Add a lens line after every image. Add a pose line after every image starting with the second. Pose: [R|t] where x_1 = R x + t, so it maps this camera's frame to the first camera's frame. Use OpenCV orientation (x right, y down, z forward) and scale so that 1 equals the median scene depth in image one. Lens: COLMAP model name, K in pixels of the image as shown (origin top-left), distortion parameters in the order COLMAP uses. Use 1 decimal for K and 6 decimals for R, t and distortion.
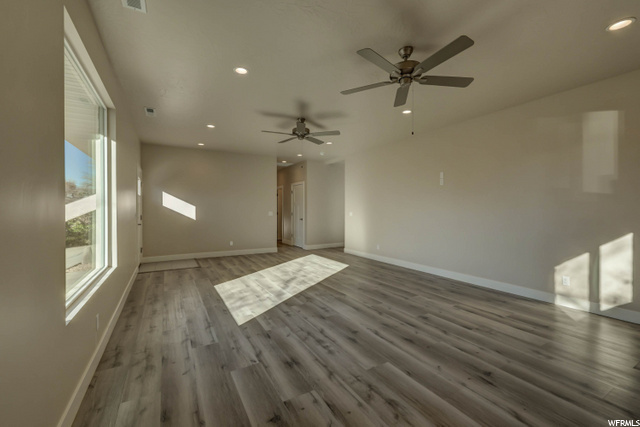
lens RADIAL K [[267.1, 0, 315.7], [0, 267.1, 212.9], [0, 0, 1]] dist [0.000217, -0.001068]
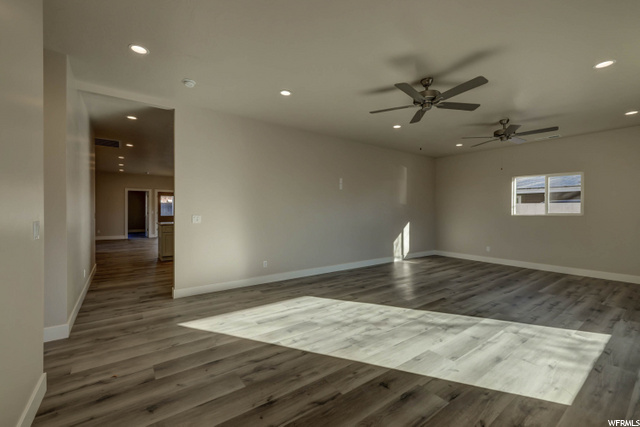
lens RADIAL K [[267.1, 0, 318.6], [0, 267.1, 215.8], [0, 0, 1]] dist [0.000217, -0.001068]
pose [[-0.121876, -0.016455, 0.992409, -0.892493], [0.009189, 0.999801, 0.017706, -0.020545], [-0.992503, 0.011277, -0.121700, 1.741115]]
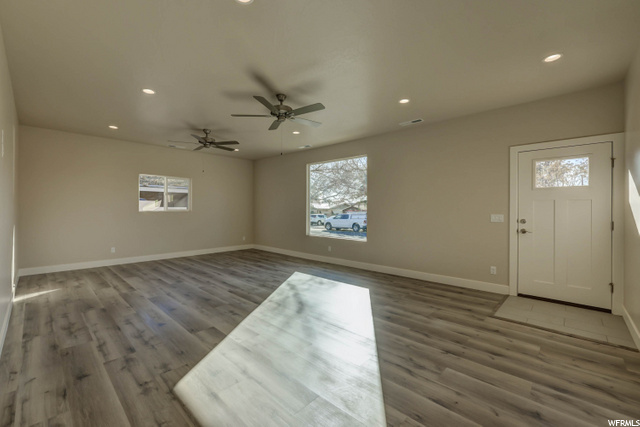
lens RADIAL K [[267.1, 0, 317.3], [0, 267.1, 209.3], [0, 0, 1]] dist [0.000217, -0.001068]
pose [[-0.954648, -0.004956, -0.297696, 0.102916], [-0.008167, 0.999921, 0.009541, -0.023696], [0.297625, 0.011539, -0.954613, 2.300350]]
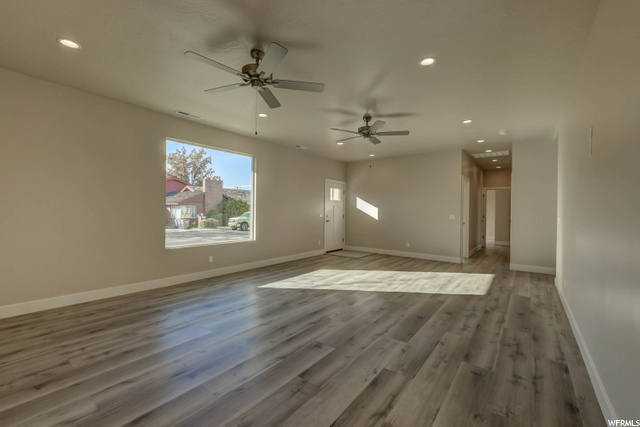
lens RADIAL K [[267.1, 0, 316.7], [0, 267.1, 209.7], [0, 0, 1]] dist [0.000217, -0.001068]
pose [[0.379277, 0.000358, -0.925283, 0.996860], [-0.024088, 0.999665, -0.009487, -0.002718], [0.924970, 0.025886, 0.379158, 0.601623]]
